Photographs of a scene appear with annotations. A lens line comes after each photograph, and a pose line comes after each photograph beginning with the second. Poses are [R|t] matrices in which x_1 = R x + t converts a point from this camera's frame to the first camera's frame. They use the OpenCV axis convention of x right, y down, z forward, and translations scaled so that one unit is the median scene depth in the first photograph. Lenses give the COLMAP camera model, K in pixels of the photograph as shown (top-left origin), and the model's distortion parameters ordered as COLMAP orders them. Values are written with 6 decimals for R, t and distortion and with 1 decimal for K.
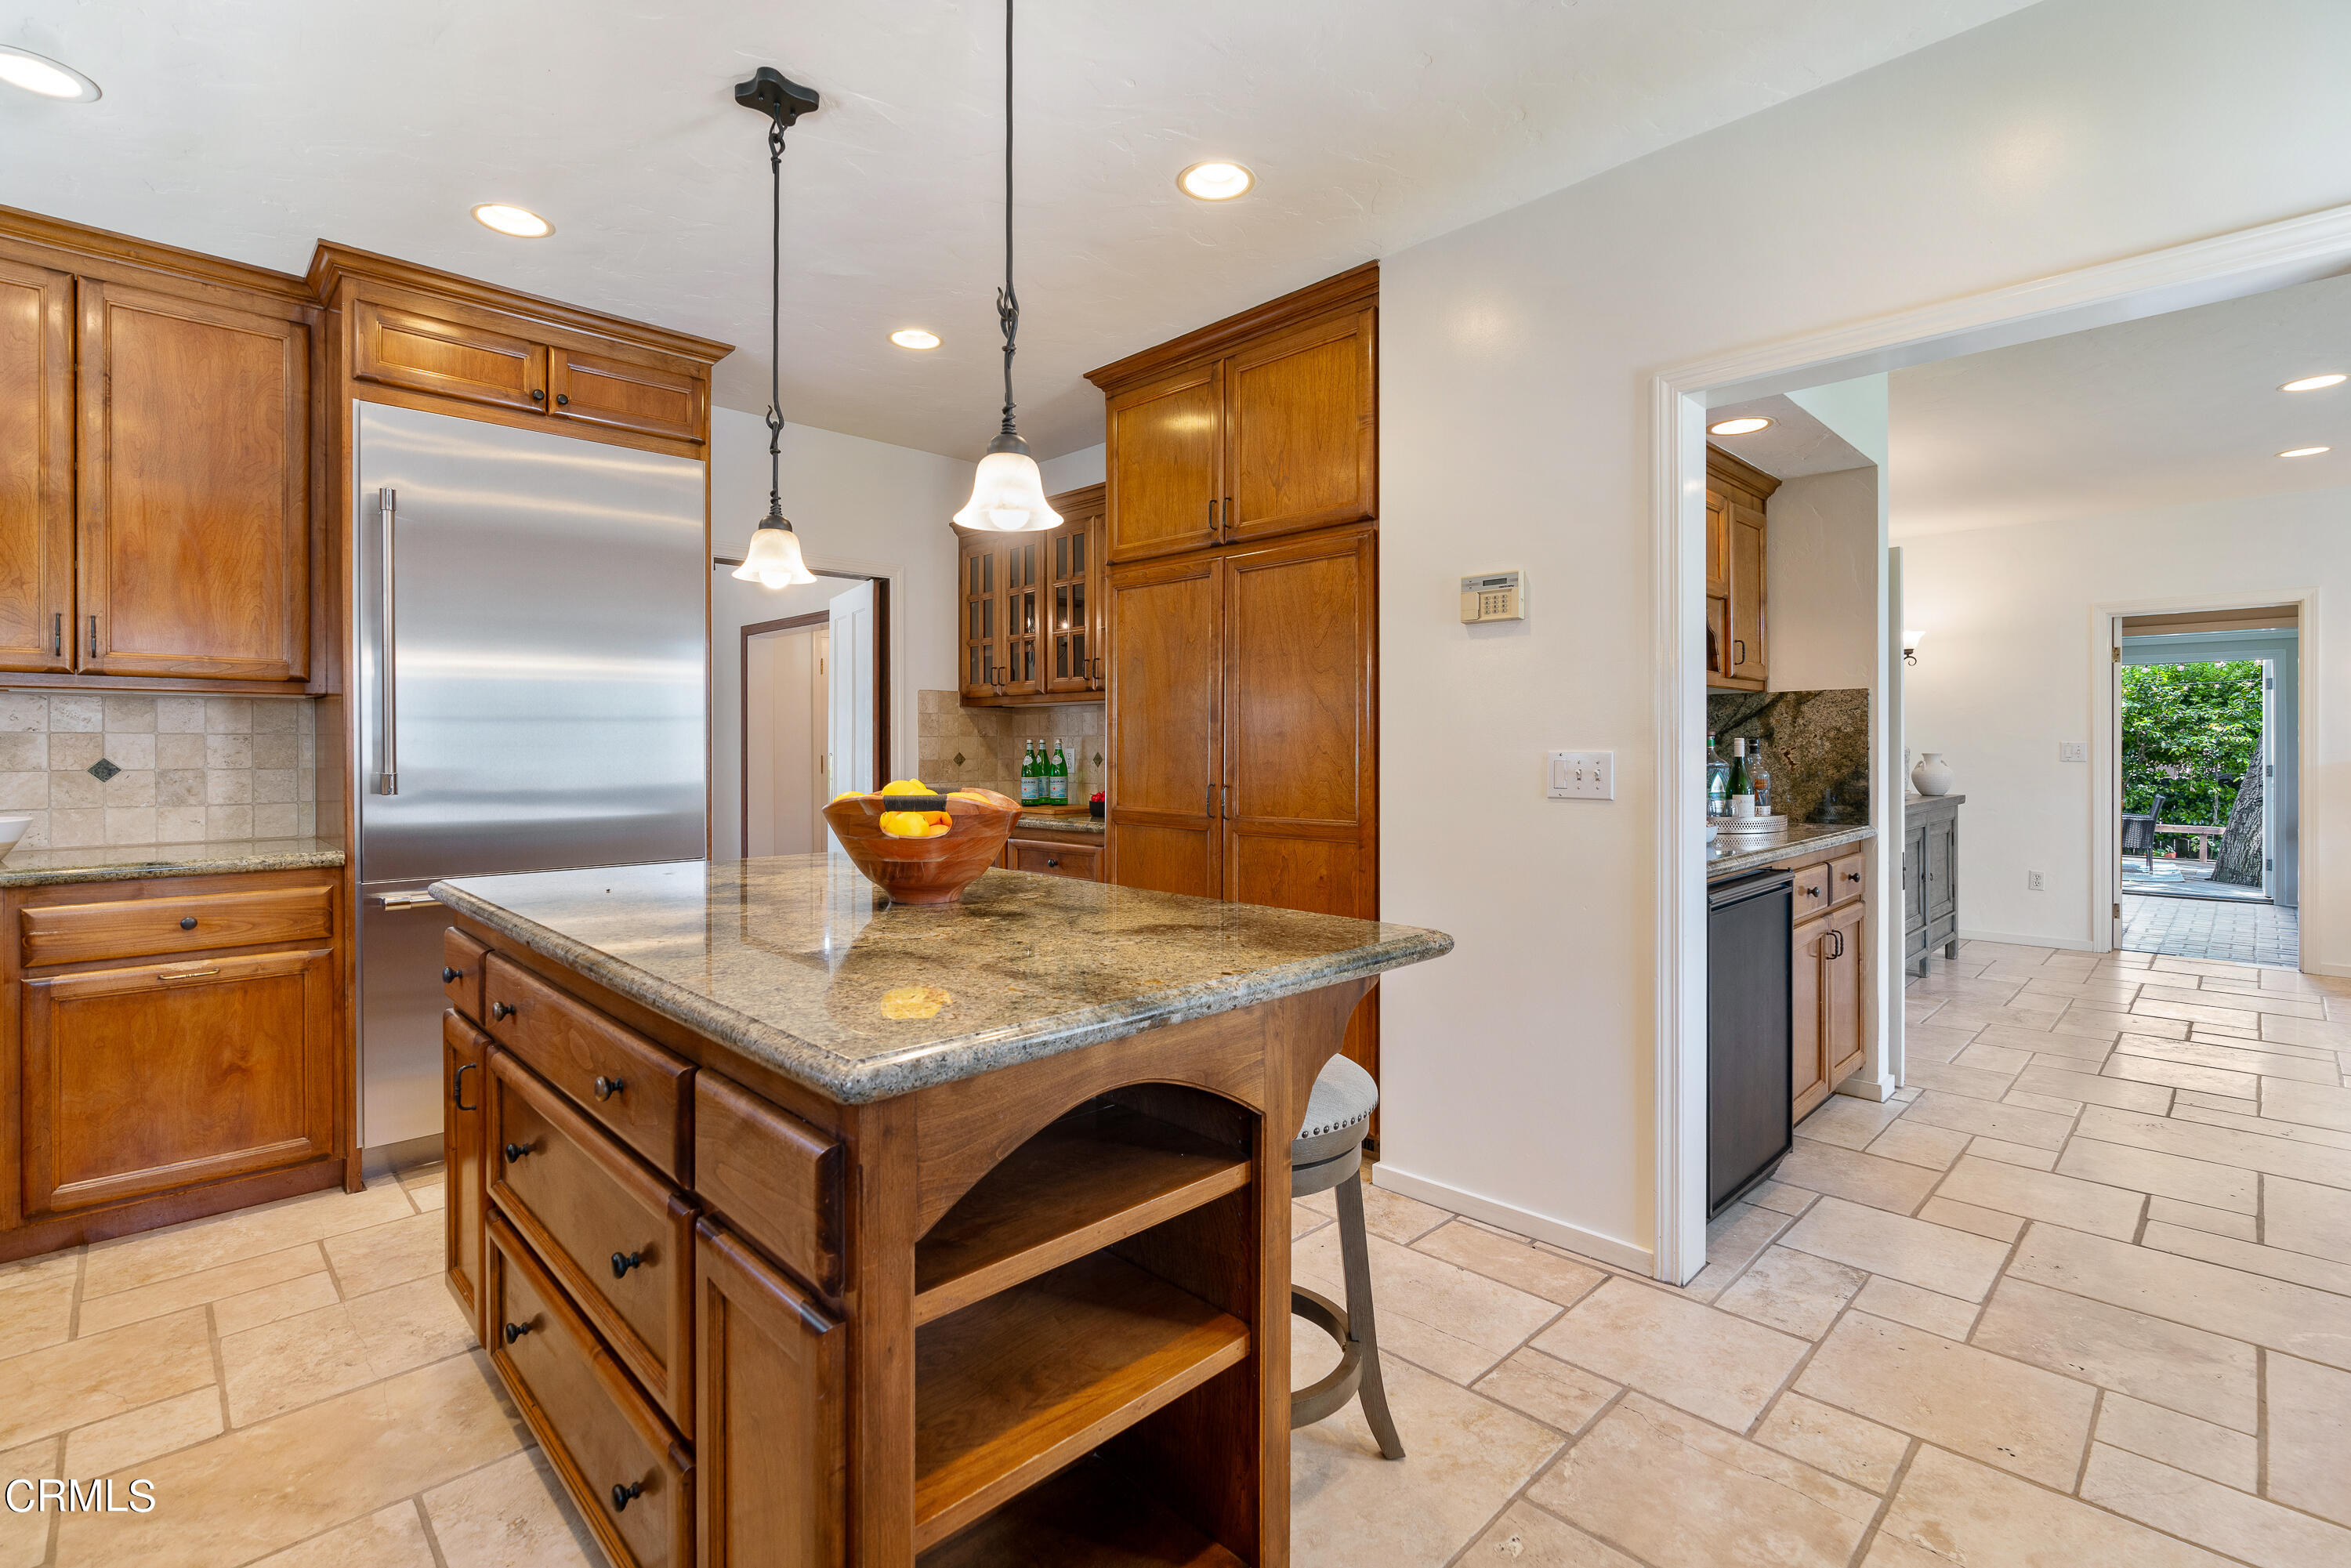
lens RADIAL K [[1065.8, 0, 1176.6], [0, 1065.8, 763.5], [0, 0, 1]] dist [-0.003481, 0.000201]
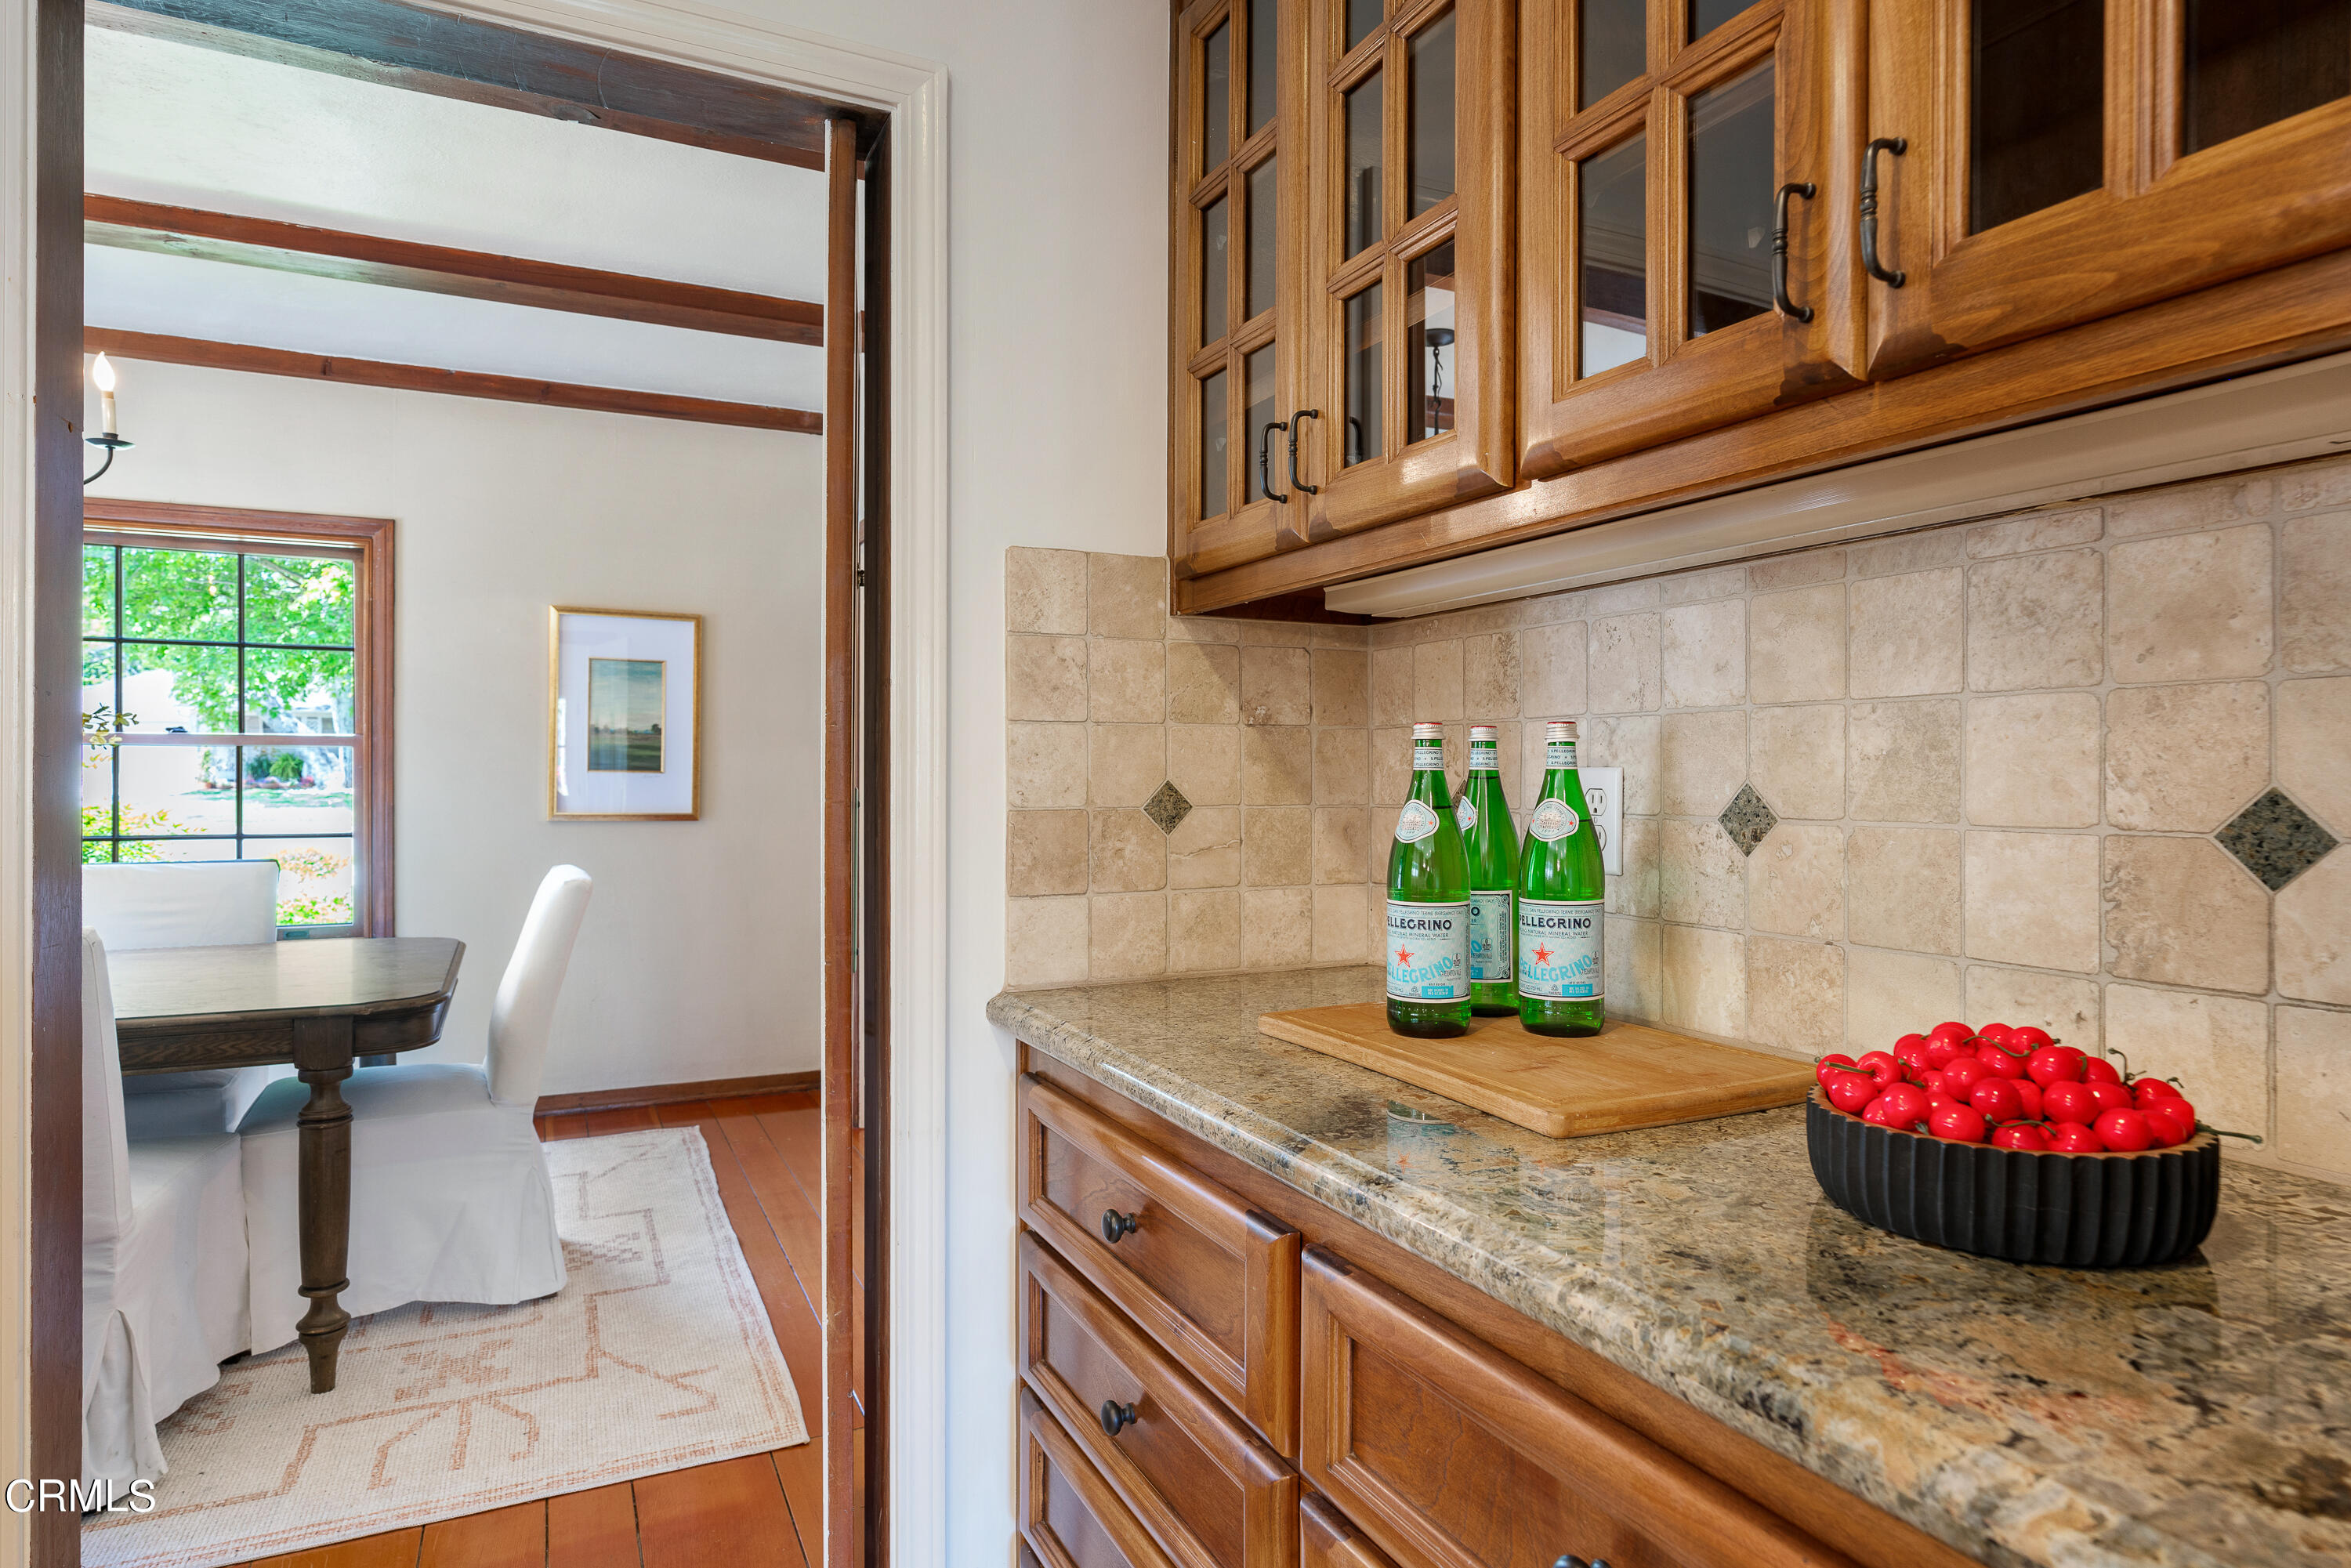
lens RADIAL K [[1298.7, 0, 1180.0], [0, 1298.7, 783.8], [0, 0, 1]] dist [-0.000256, 0.001165]
pose [[0.948141, 0.008811, -0.317729, -0.098217], [-0.011560, 0.999910, -0.006769, -0.007857], [0.317641, 0.010091, 0.948157, 0.710297]]
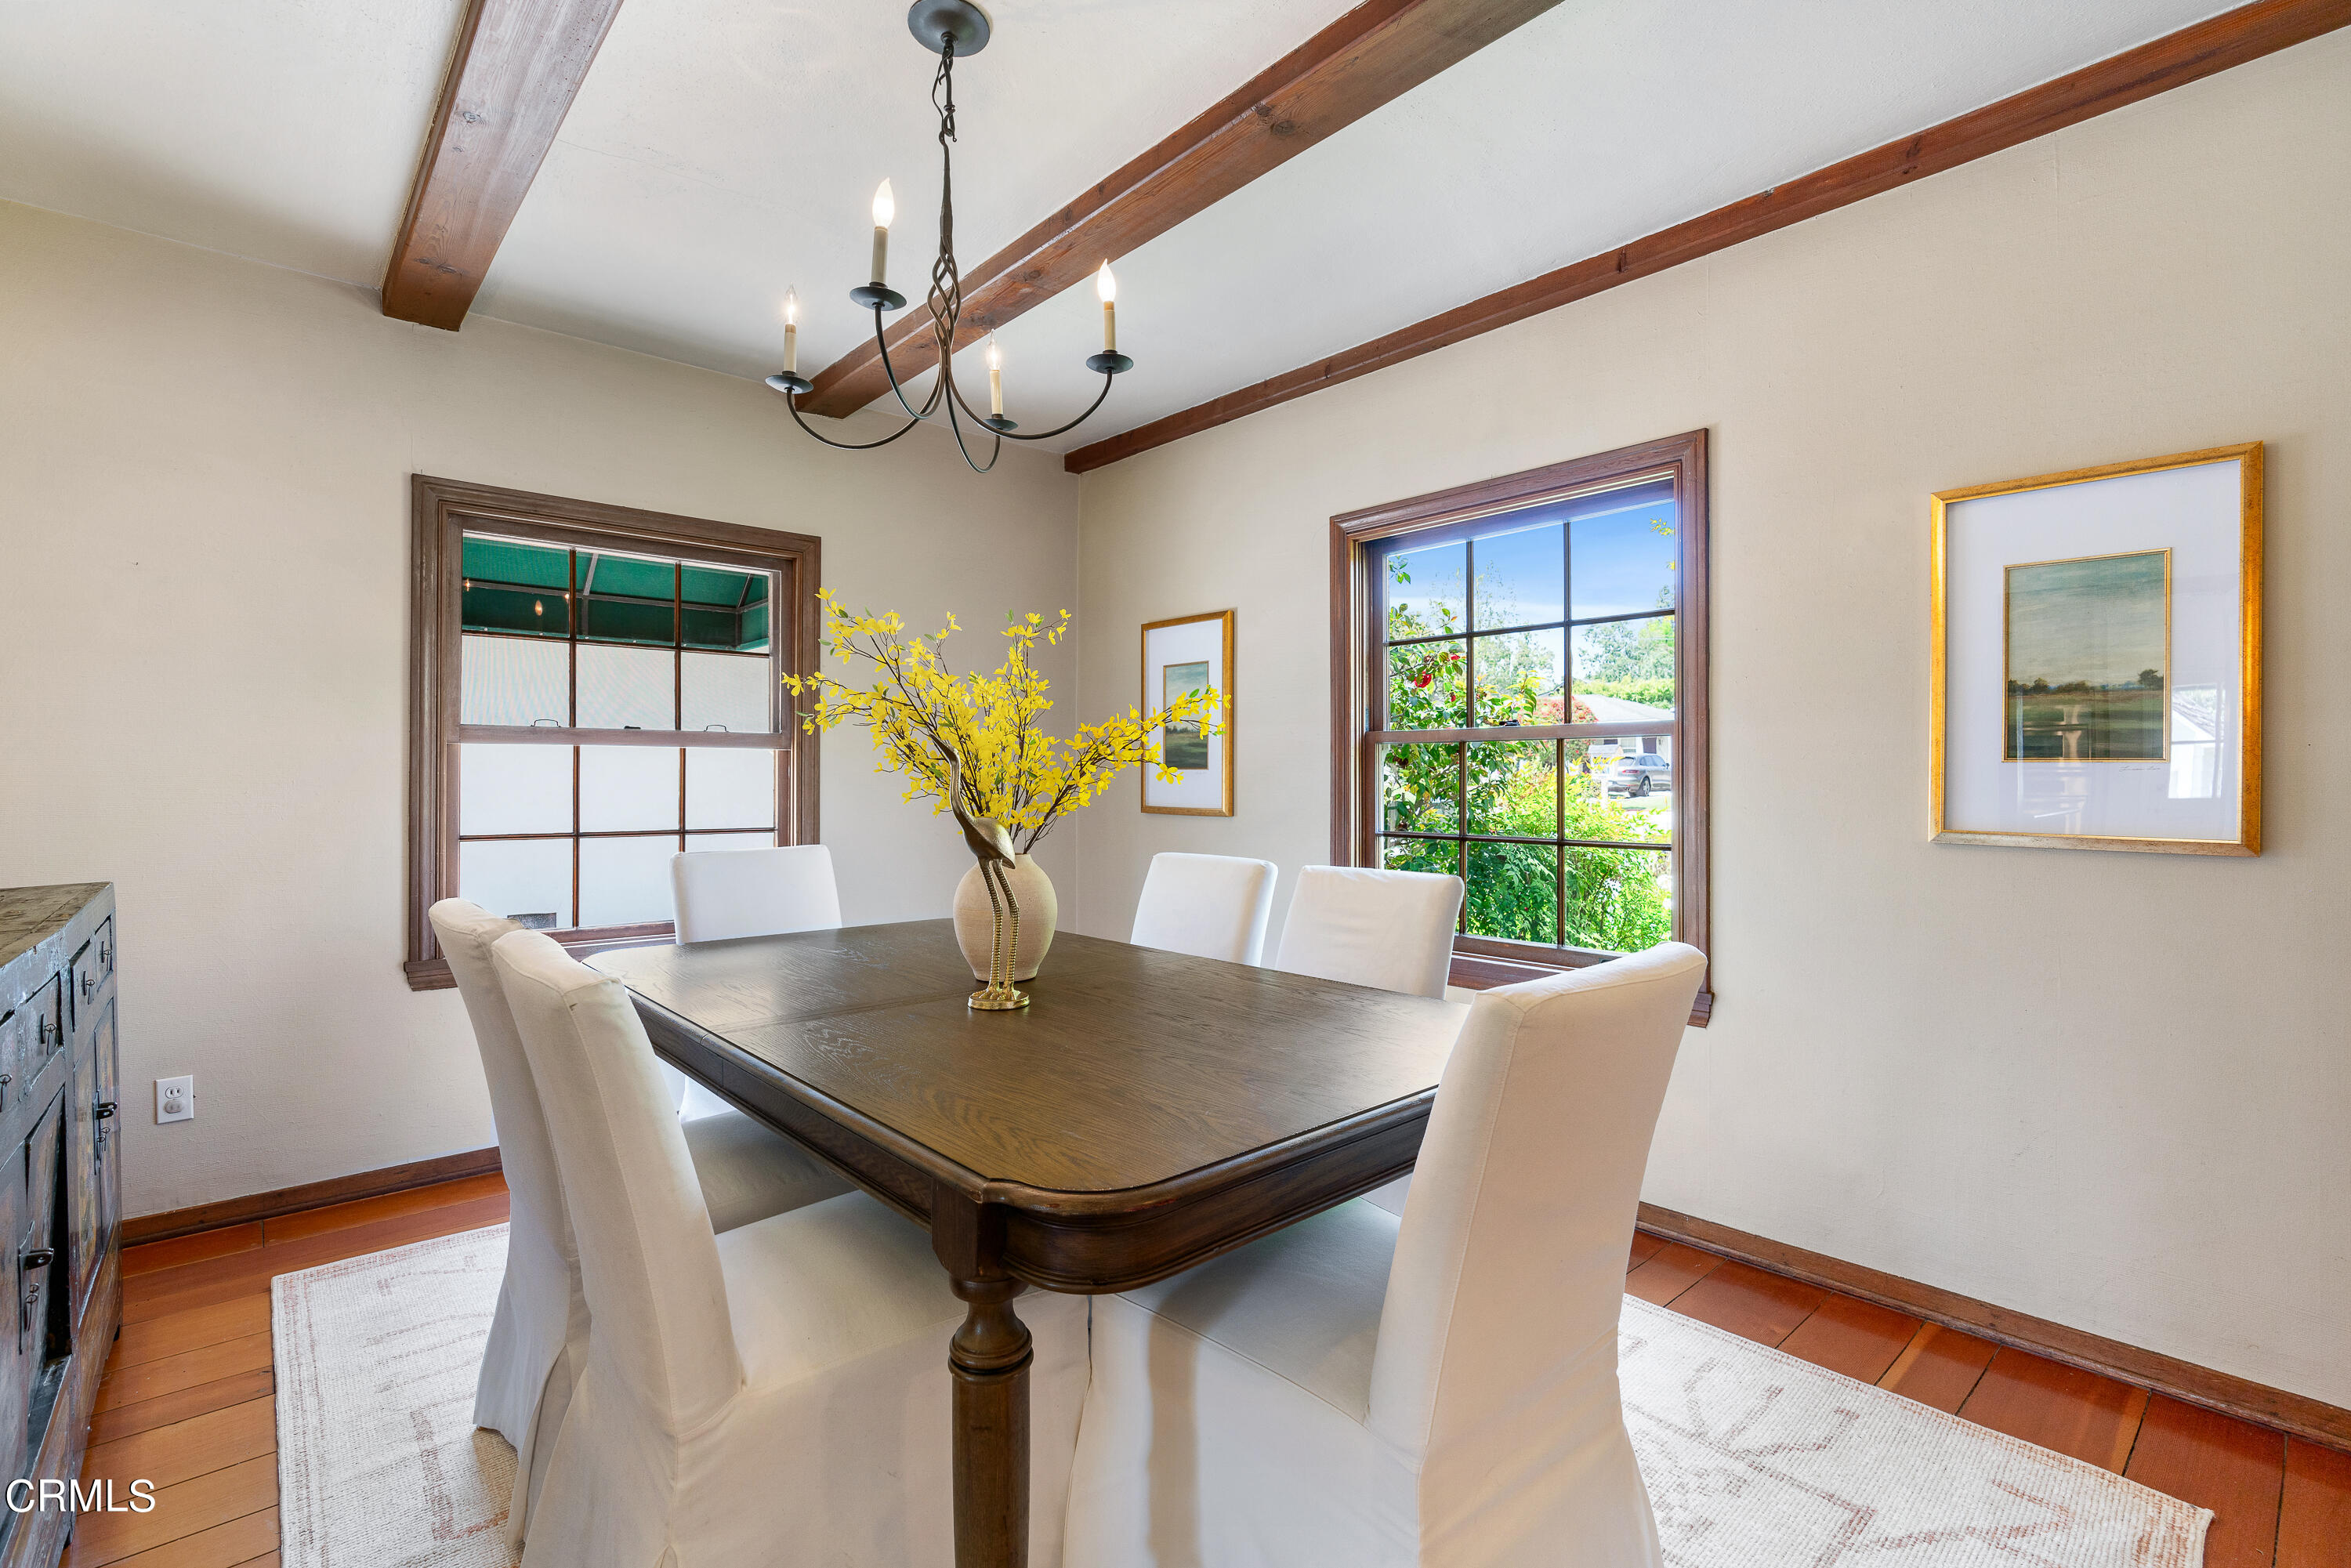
lens RADIAL K [[1065.8, 0, 1180.2], [0, 1065.8, 766.1], [0, 0, 1]] dist [-0.003481, 0.000201]
pose [[-0.045446, -0.004322, -0.998957, -0.170288], [-0.013359, 0.999904, -0.003719, -0.008405], [0.998877, 0.013176, -0.045499, 0.839522]]
